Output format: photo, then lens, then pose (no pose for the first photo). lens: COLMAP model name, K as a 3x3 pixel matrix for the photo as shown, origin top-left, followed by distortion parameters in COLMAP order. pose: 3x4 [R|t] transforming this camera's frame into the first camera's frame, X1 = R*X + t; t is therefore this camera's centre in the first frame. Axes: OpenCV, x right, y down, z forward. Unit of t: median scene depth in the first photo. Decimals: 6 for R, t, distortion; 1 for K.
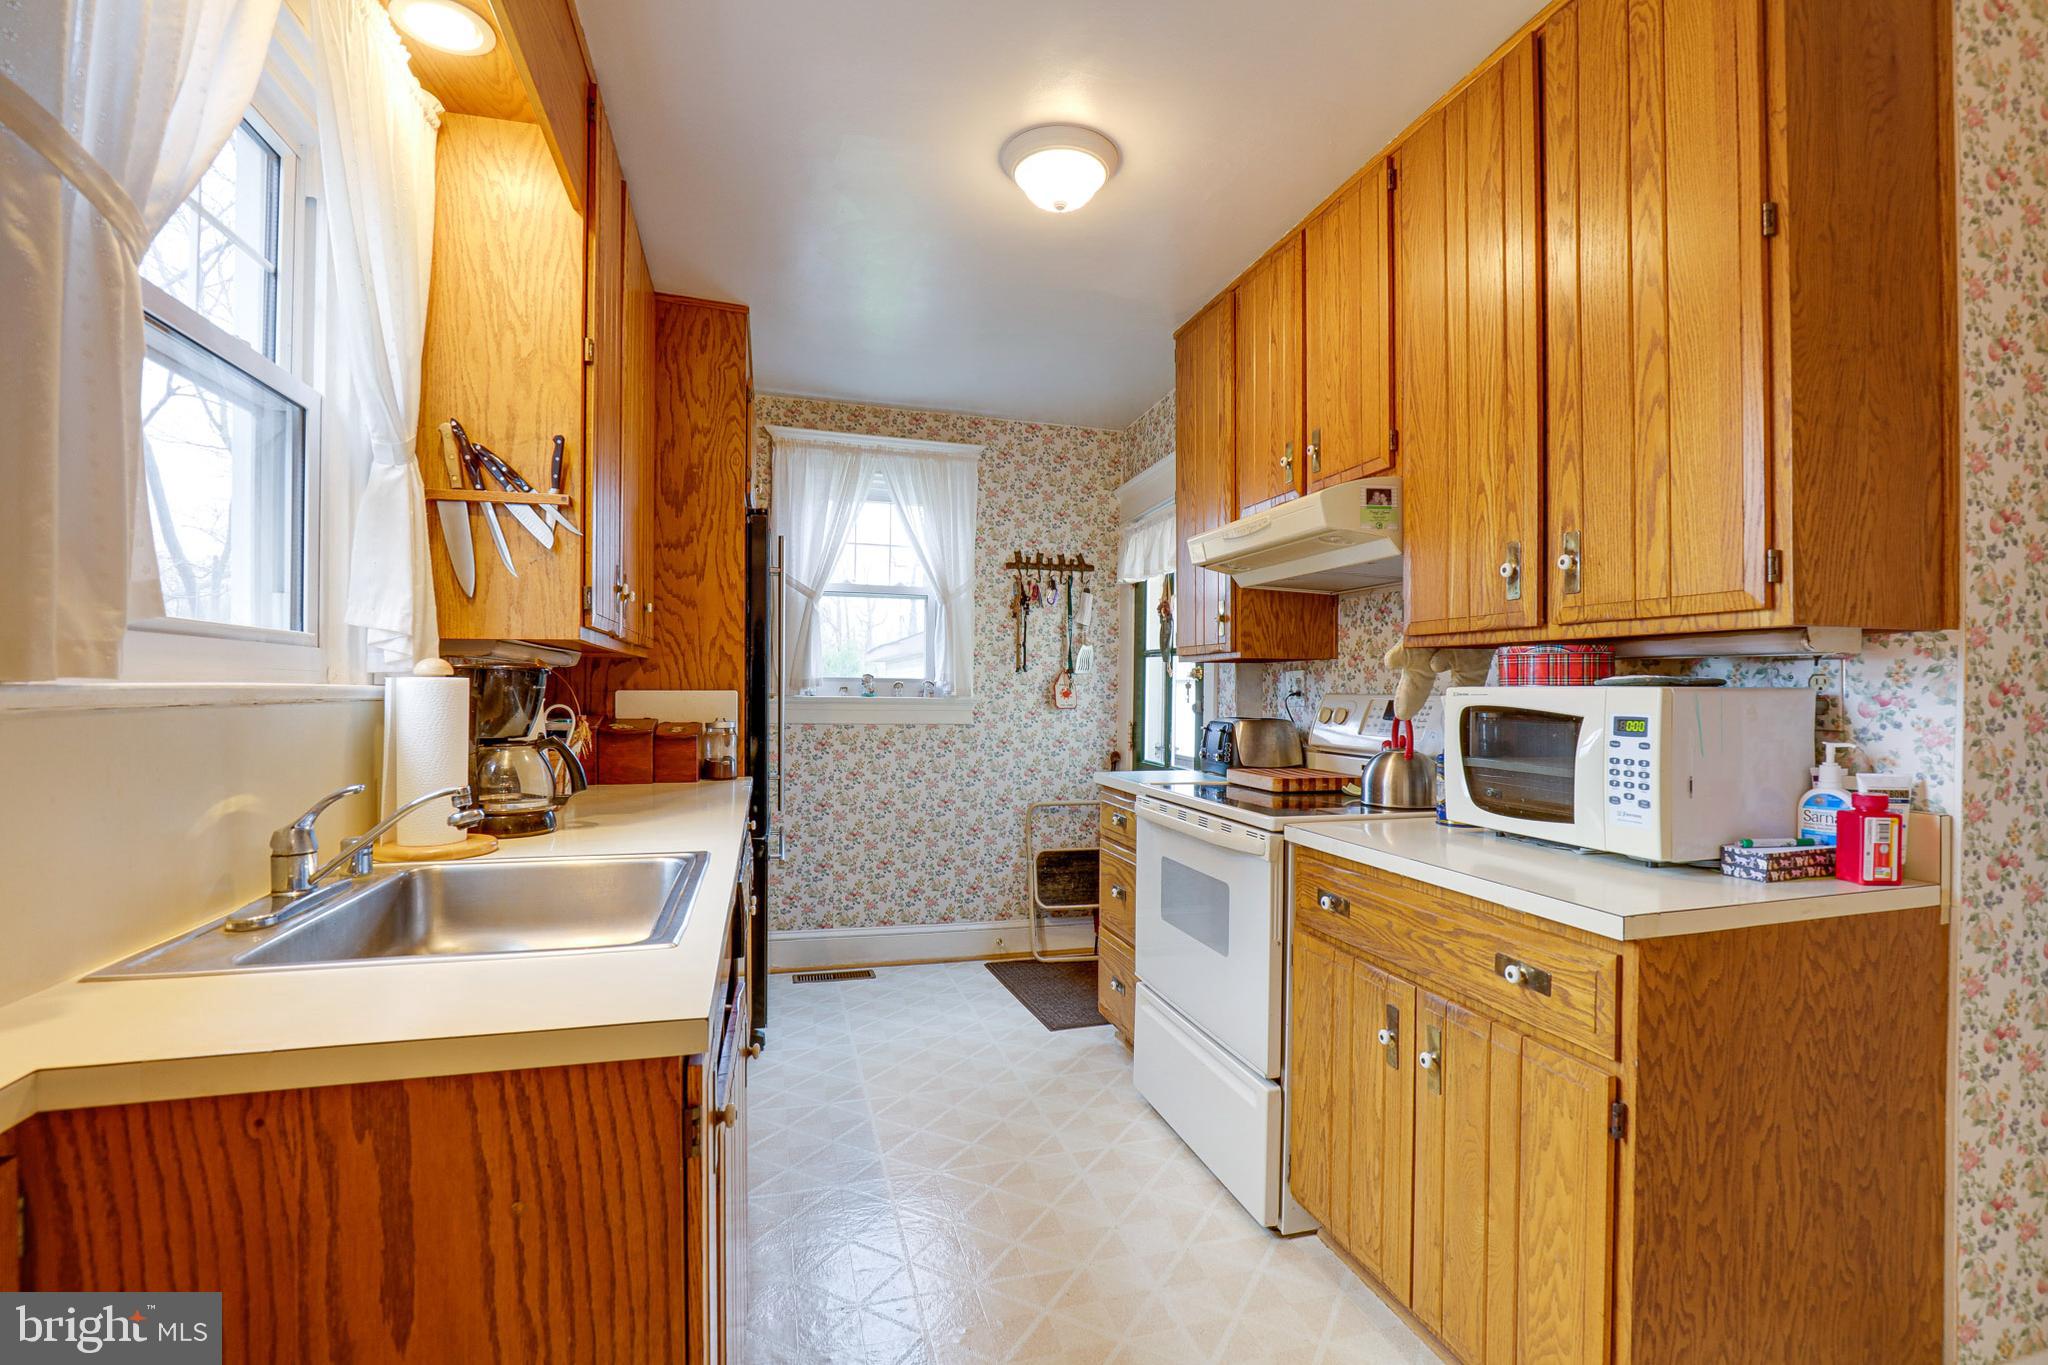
lens RADIAL K [[938.2, 0, 1018.1], [0, 938.2, 667.8], [0, 0, 1]] dist [-0.025364, 0.000167]
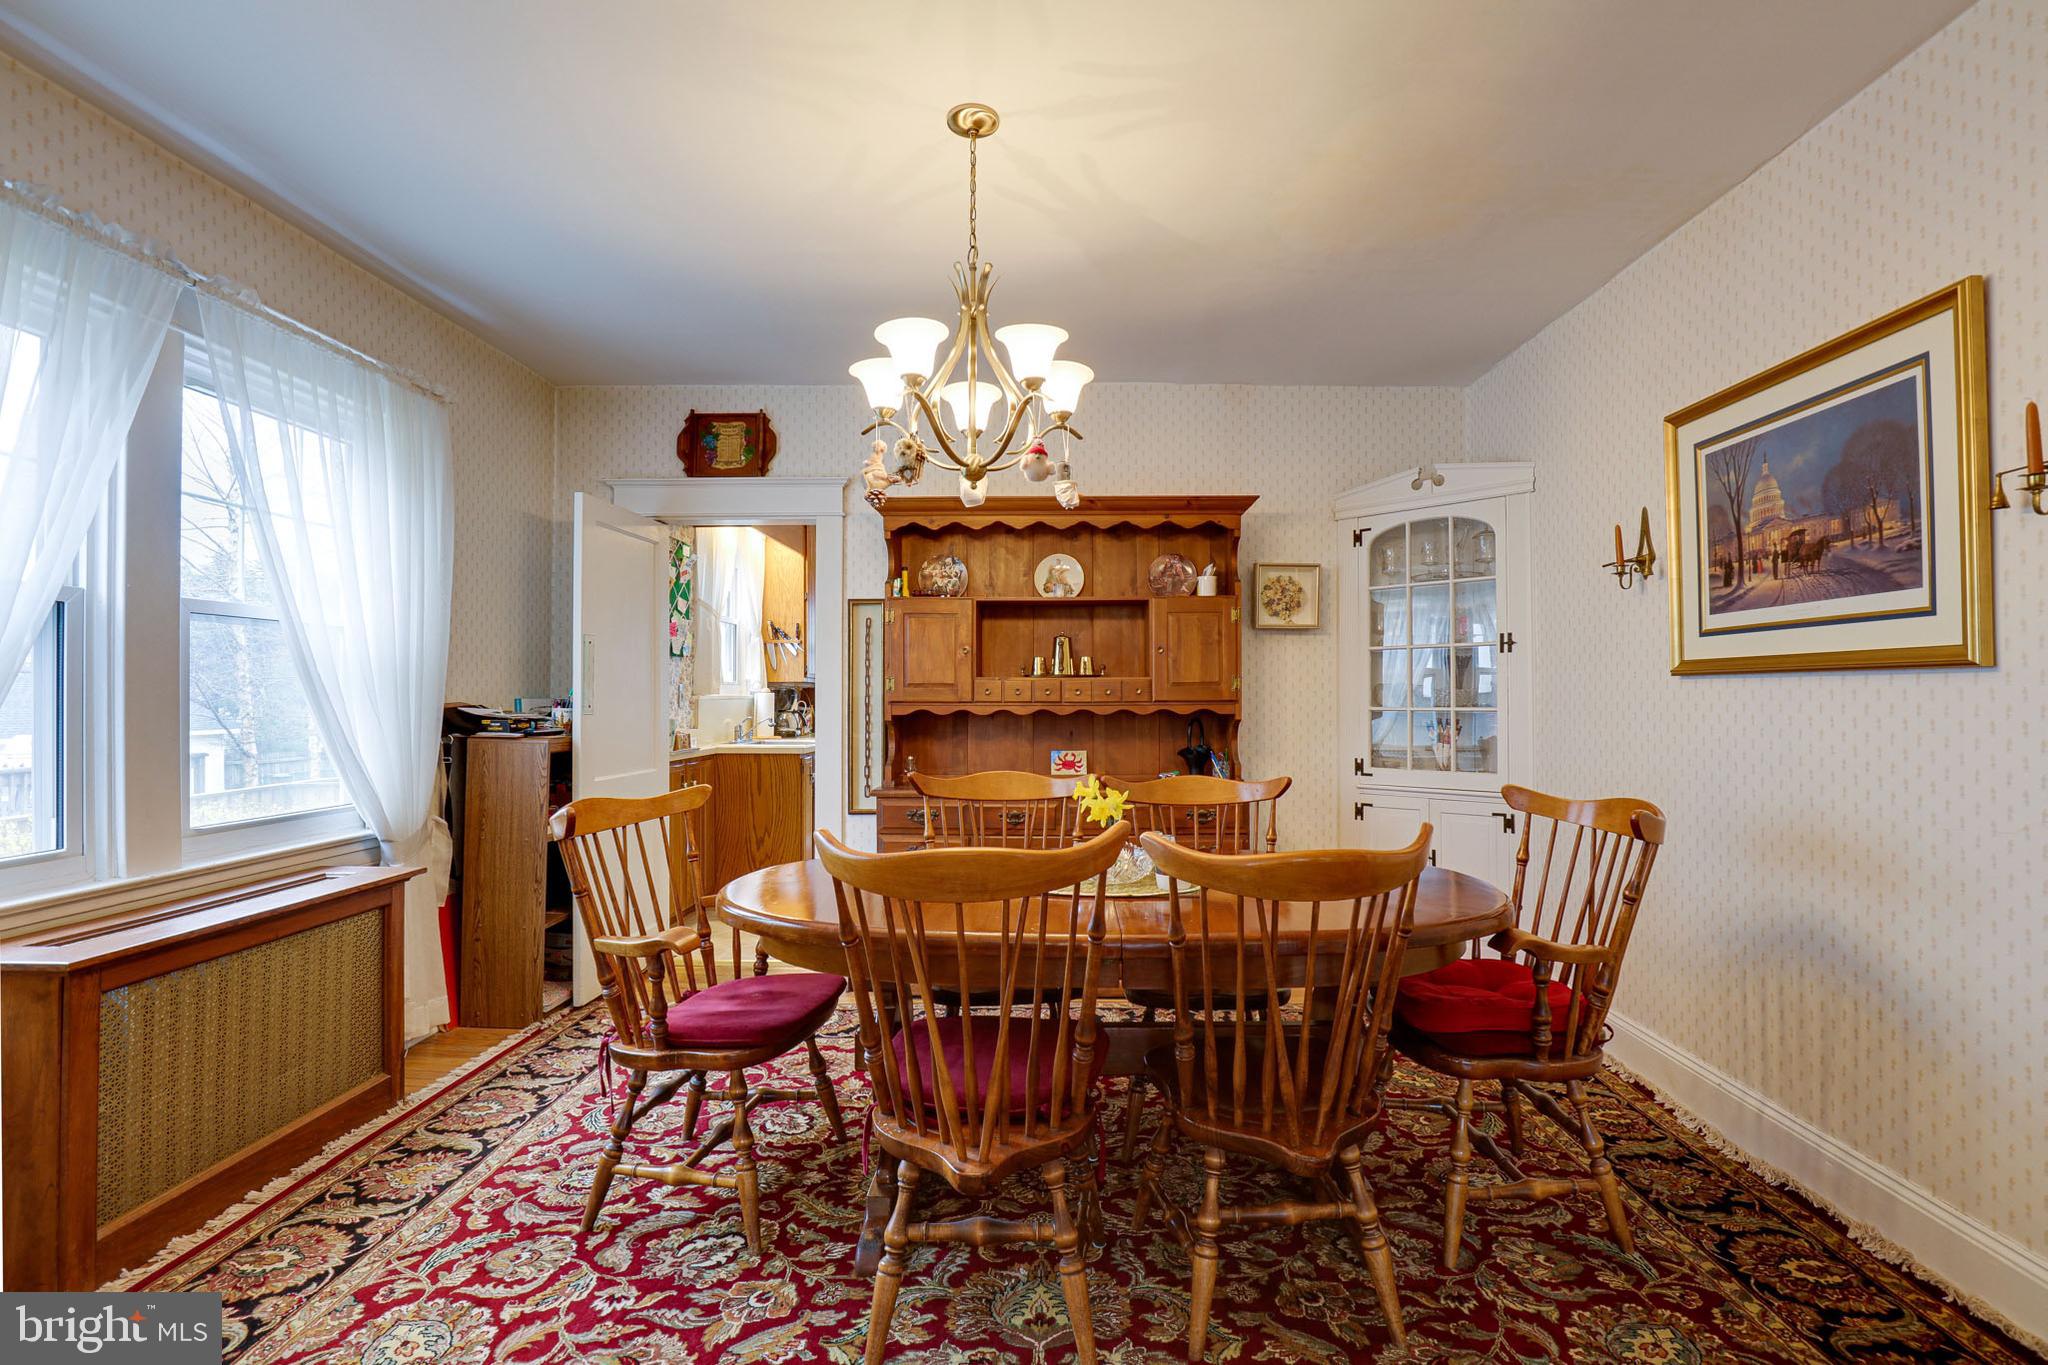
lens RADIAL K [[938.2, 0, 1026.9], [0, 938.2, 669.0], [0, 0, 1]] dist [-0.025364, 0.000167]
pose [[0.956728, -0.007710, -0.290881, 1.375951], [0.004438, 0.999919, -0.011906, -0.032788], [0.290949, 0.010099, 0.956685, -2.148999]]
